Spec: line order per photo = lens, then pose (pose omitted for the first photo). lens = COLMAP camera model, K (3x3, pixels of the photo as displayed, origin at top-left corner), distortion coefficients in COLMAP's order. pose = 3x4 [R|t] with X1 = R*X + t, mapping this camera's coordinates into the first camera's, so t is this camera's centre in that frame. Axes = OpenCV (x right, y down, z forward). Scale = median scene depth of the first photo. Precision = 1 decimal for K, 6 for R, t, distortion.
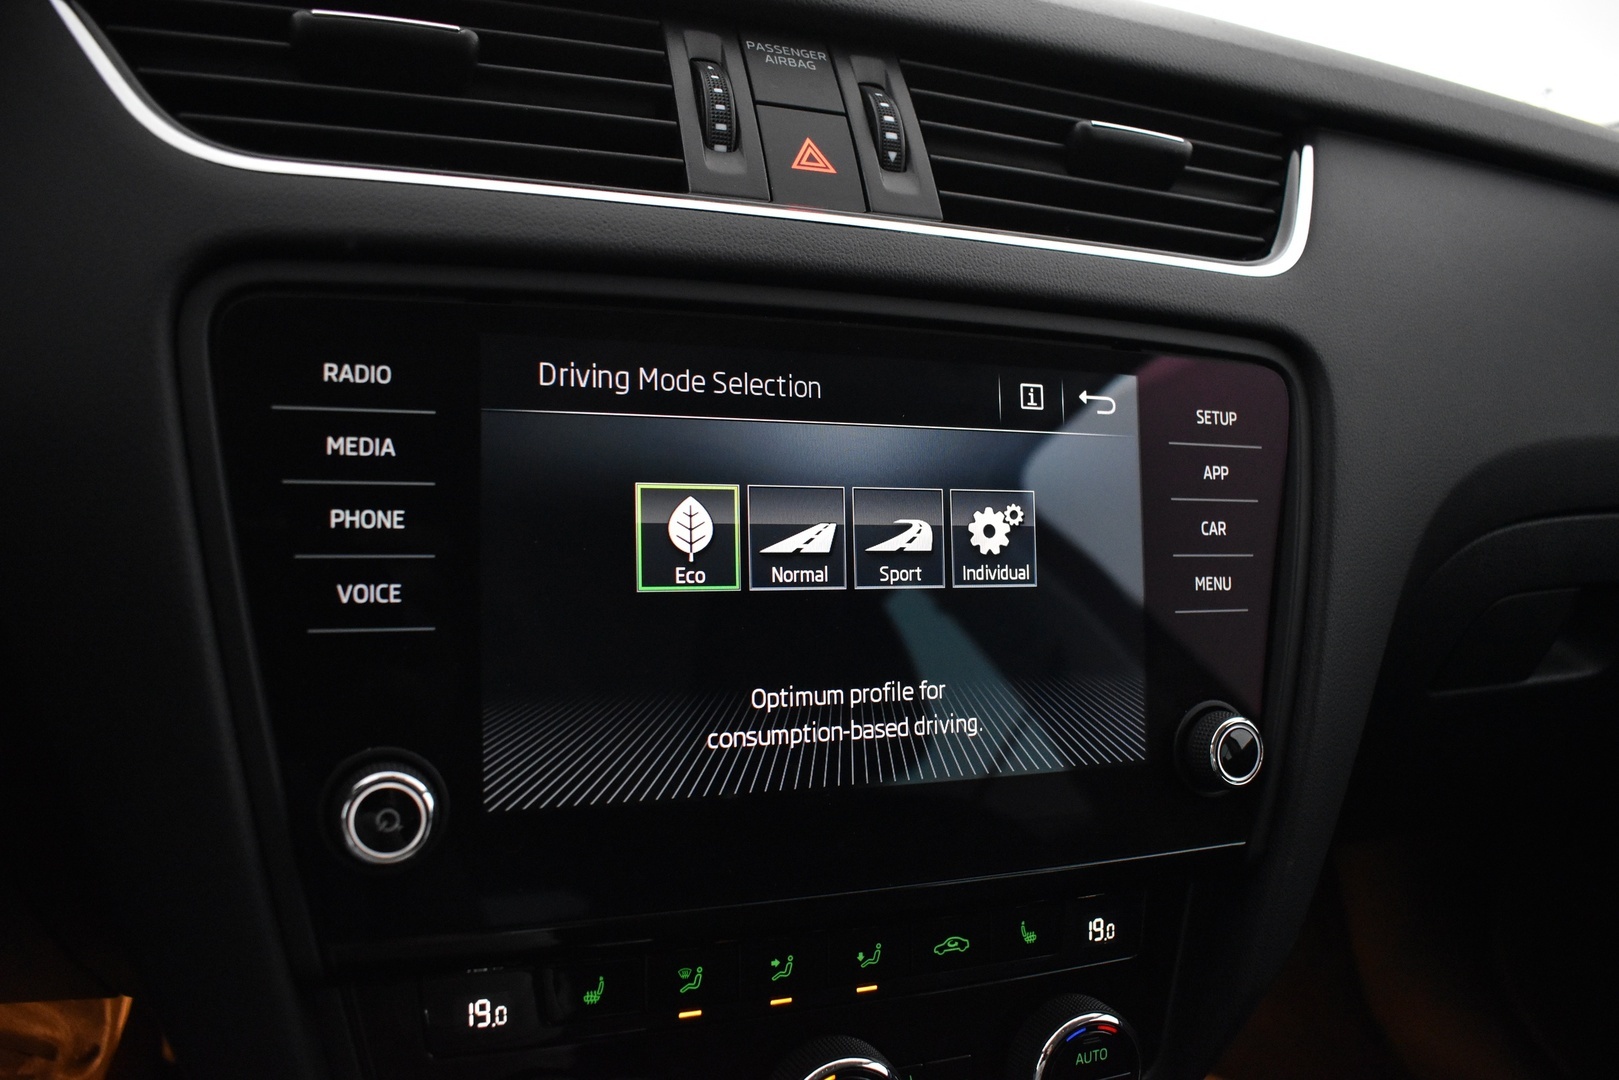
lens RADIAL K [[1236.1, 0, 809.5], [0, 1236.1, 540.0], [0, 0, 1]] dist [-0.094363, 0.012163]
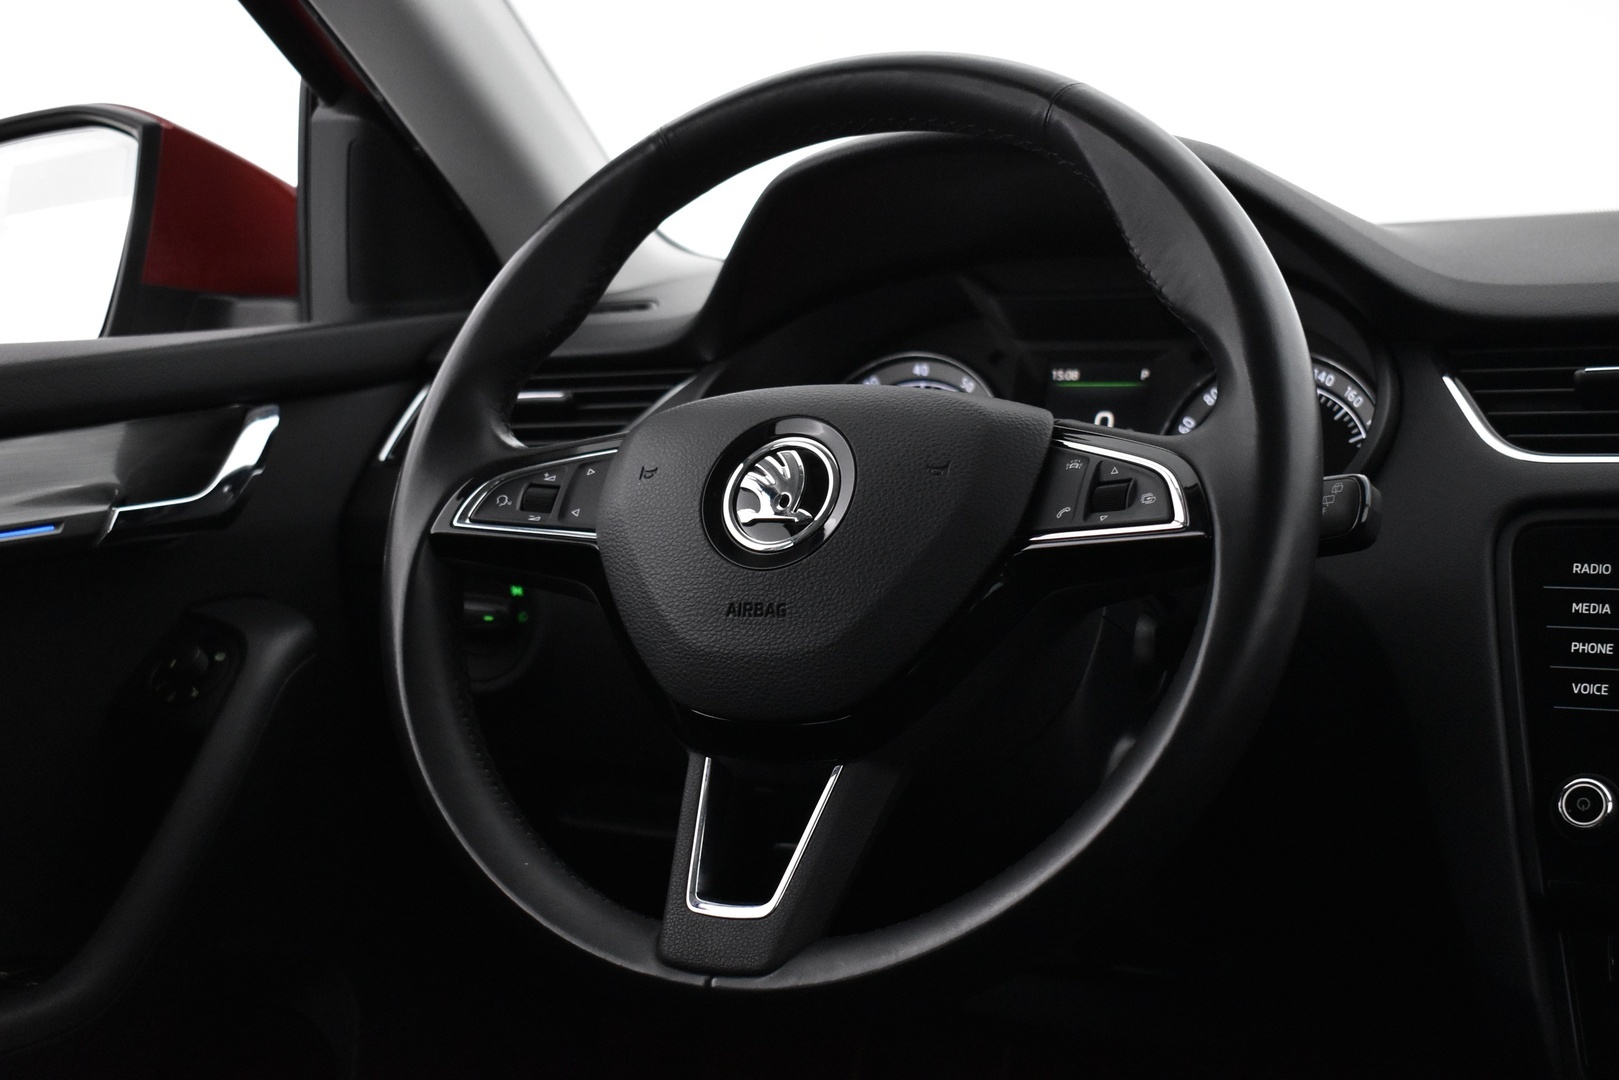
lens RADIAL K [[2197.7, 0, 846.3], [0, 2197.7, 539.9], [0, 0, 1]] dist [-0.029851, -0.042099]
pose [[0.651501, -0.078882, -0.754535, 1.322546], [-0.130931, 0.967965, -0.214246, 0.644315], [0.747264, 0.238374, 0.620302, -1.788728]]
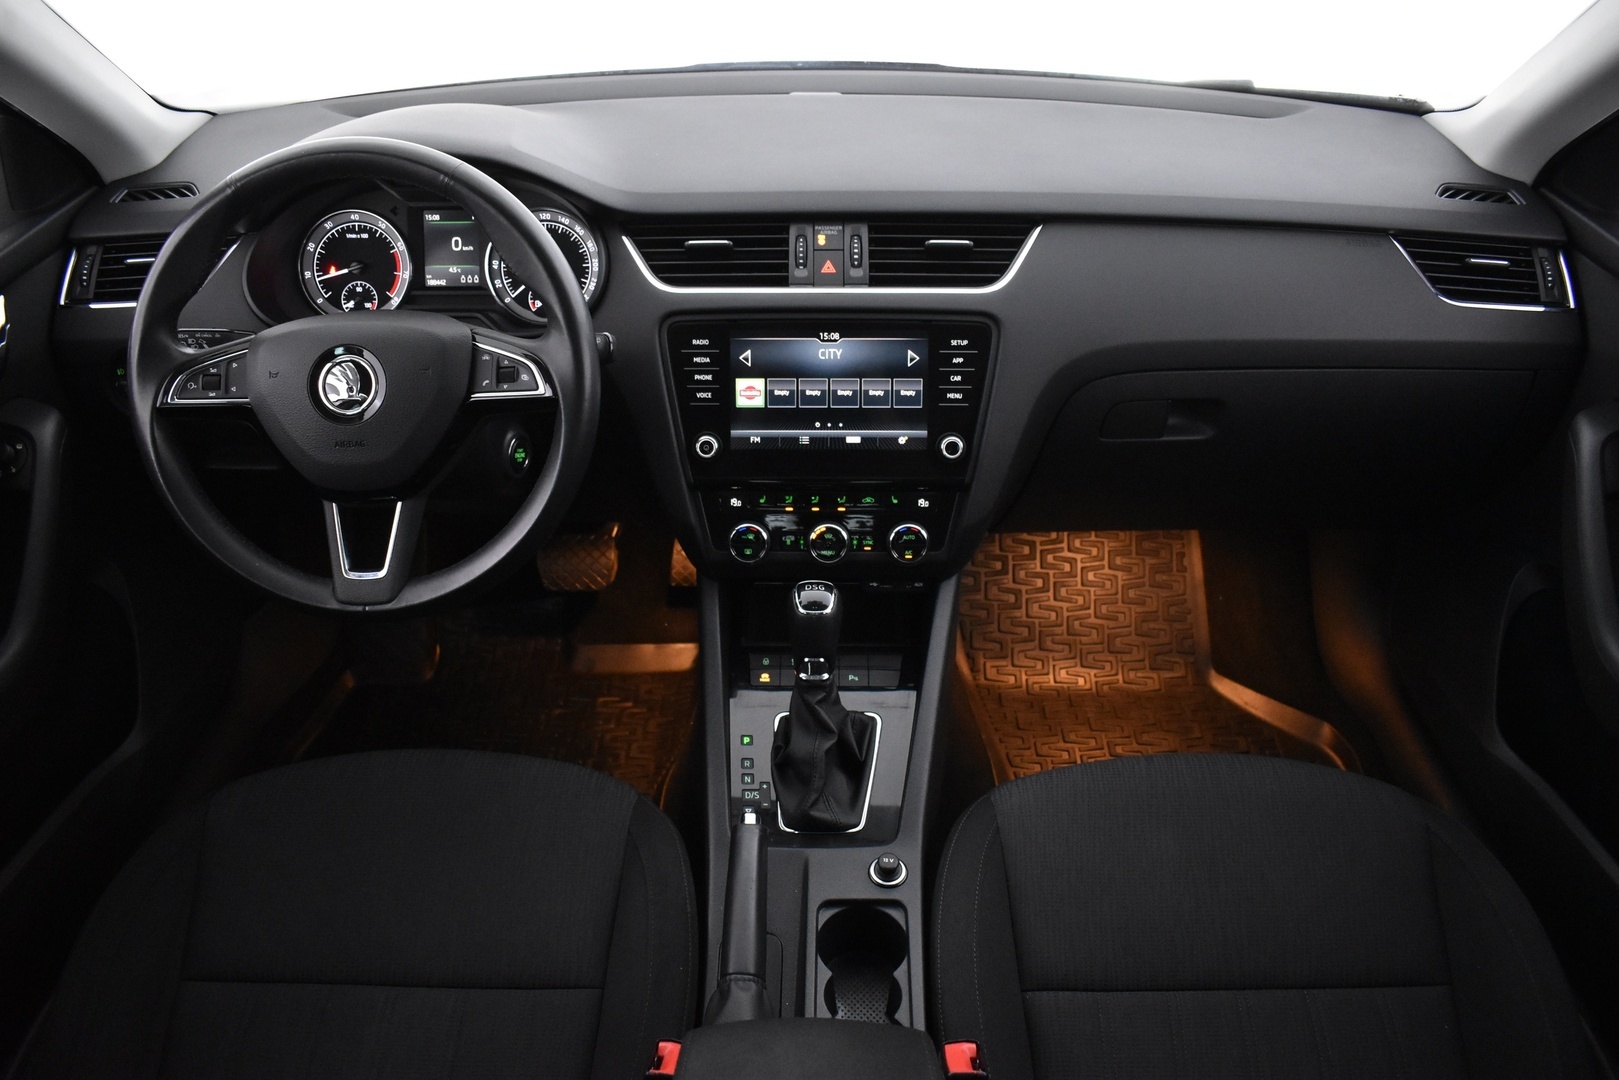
lens RADIAL K [[1236.1, 0, 809.5], [0, 1236.1, 540.0], [0, 0, 1]] dist [-0.094363, 0.012163]
pose [[0.920560, 0.074228, -0.383484, 1.621953], [0.002451, 0.980660, 0.195704, -0.294175], [0.390594, -0.181097, 0.902574, -2.752246]]
